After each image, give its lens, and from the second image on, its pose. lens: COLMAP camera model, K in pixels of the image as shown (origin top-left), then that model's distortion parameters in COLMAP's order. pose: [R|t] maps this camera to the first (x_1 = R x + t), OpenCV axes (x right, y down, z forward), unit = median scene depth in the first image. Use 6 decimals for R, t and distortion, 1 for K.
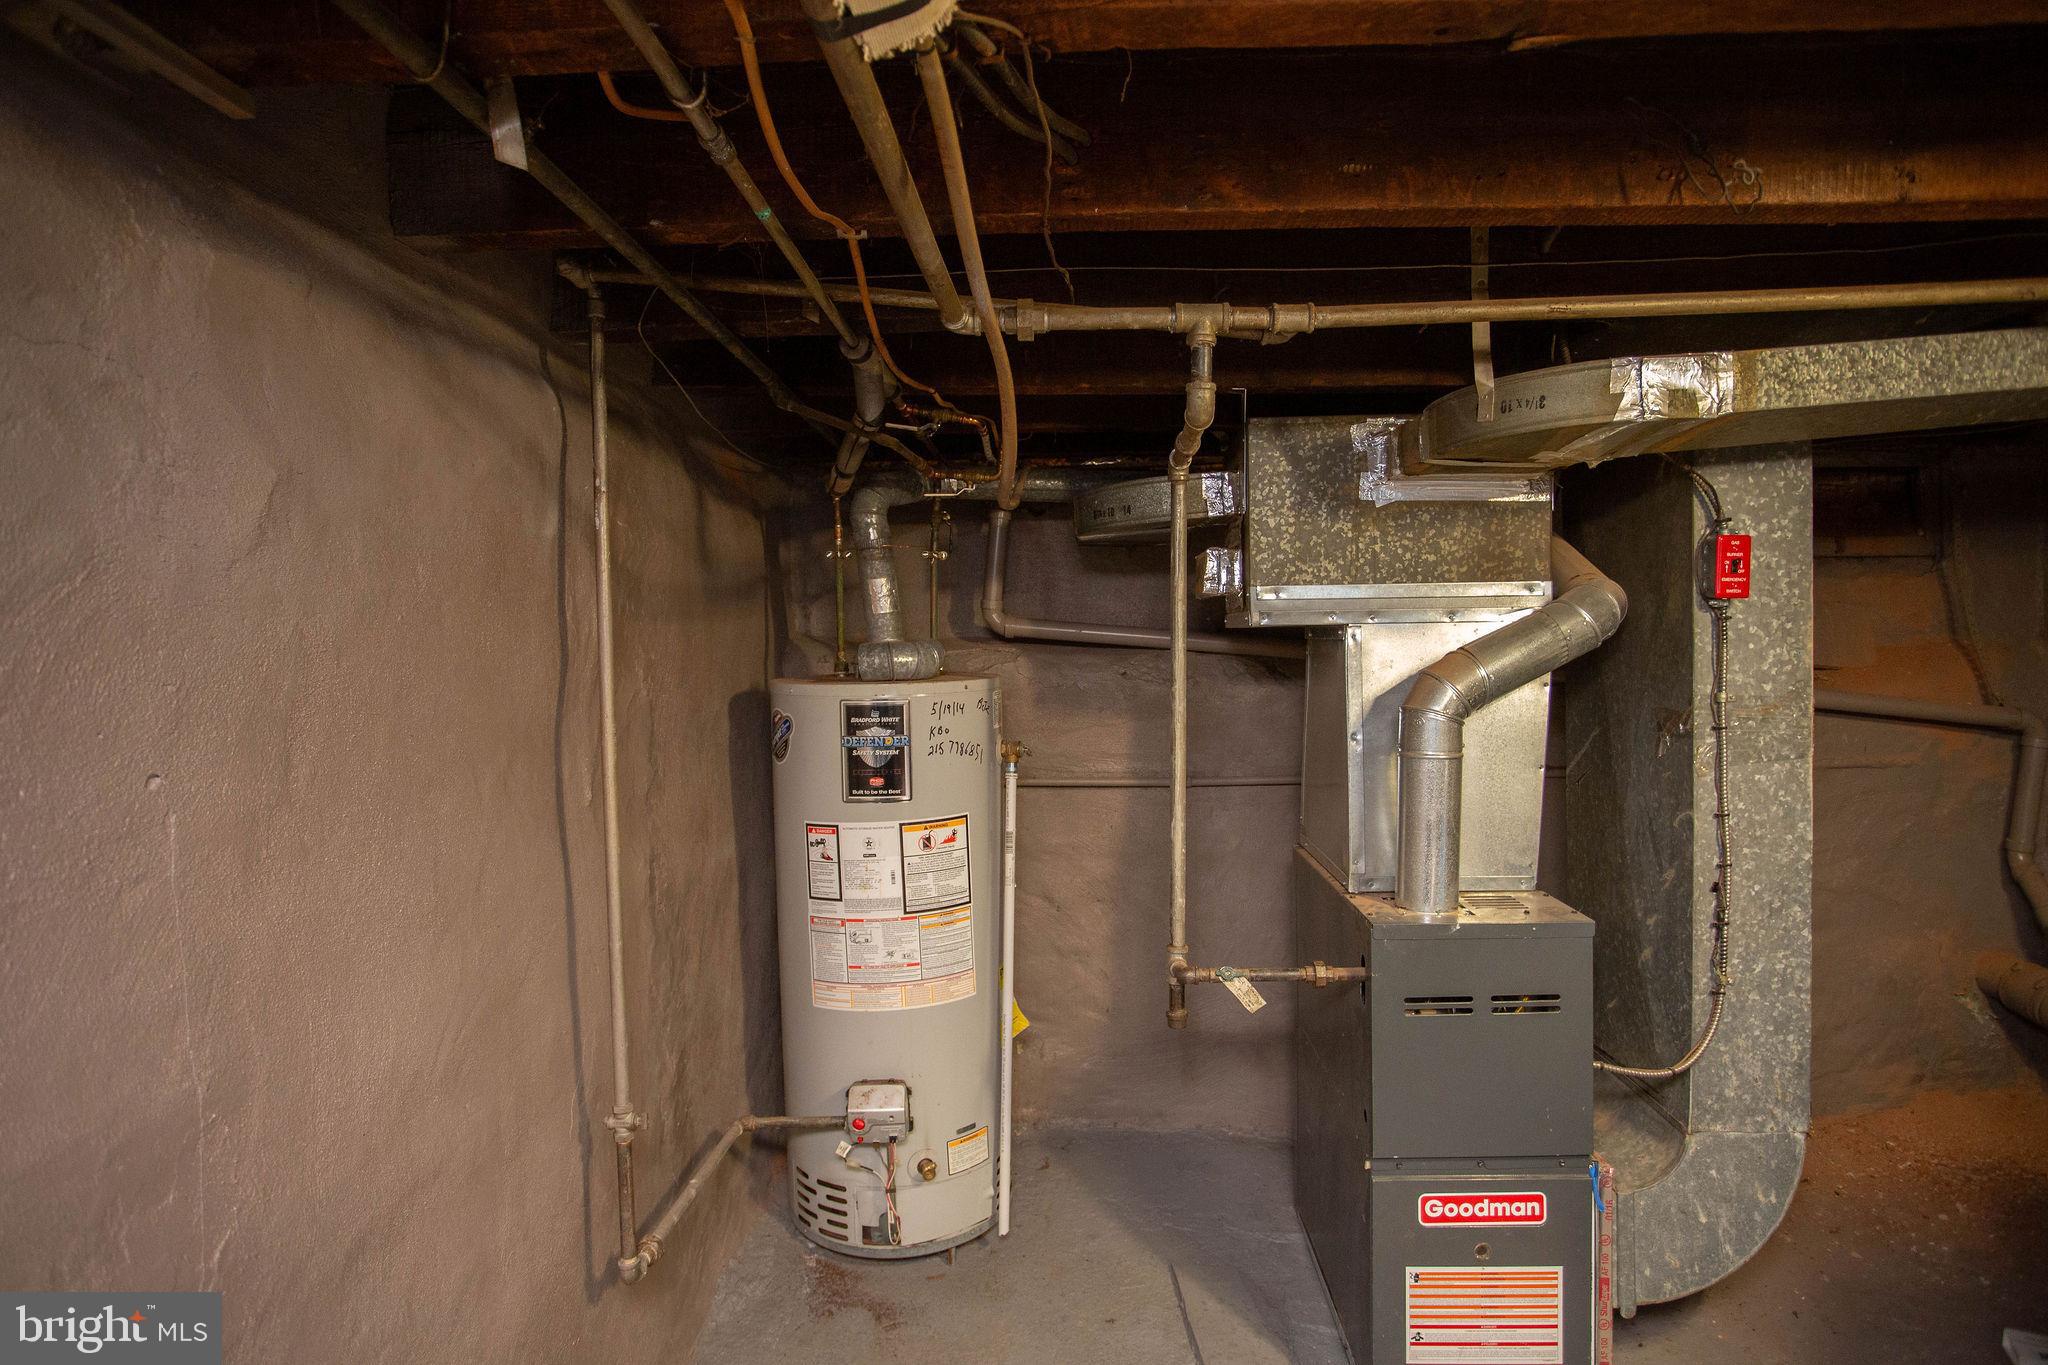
lens RADIAL K [[1186.4, 0, 1024.0], [0, 1186.4, 682.5], [0, 0, 1]] dist [-0.002615, -0.000242]
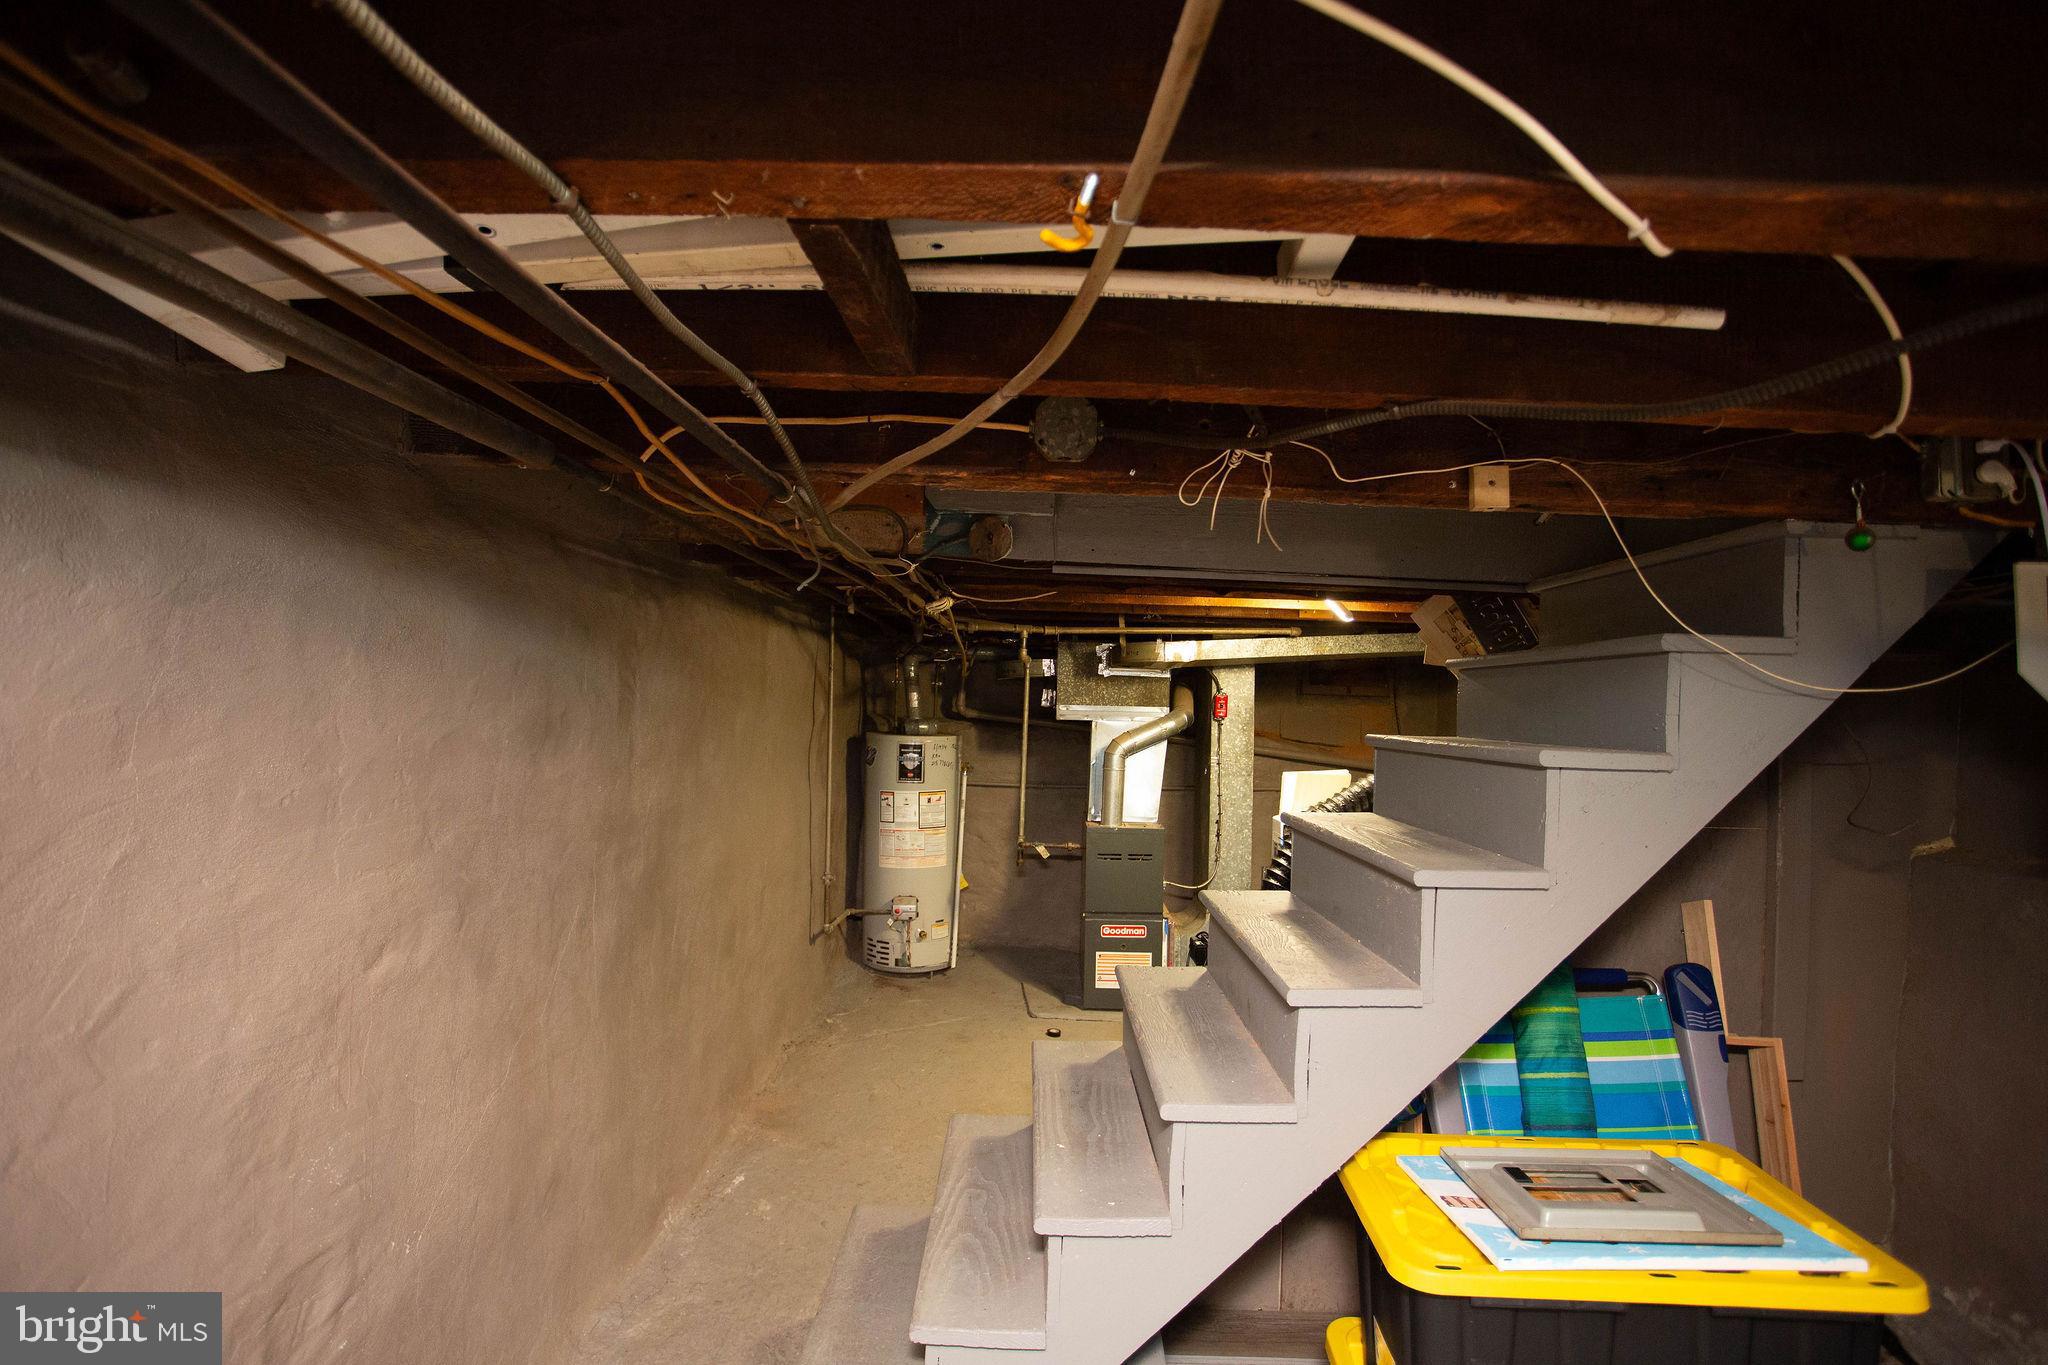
lens RADIAL K [[994.0, 0, 1024.0], [0, 994.0, 682.5], [0, 0, 1]] dist [0.000933, 0.000013]
pose [[0.998735, 0.041425, 0.028508, 0.047664], [-0.039549, 0.997200, -0.063474, 0.012474], [-0.031057, 0.062266, 0.997576, -1.118452]]
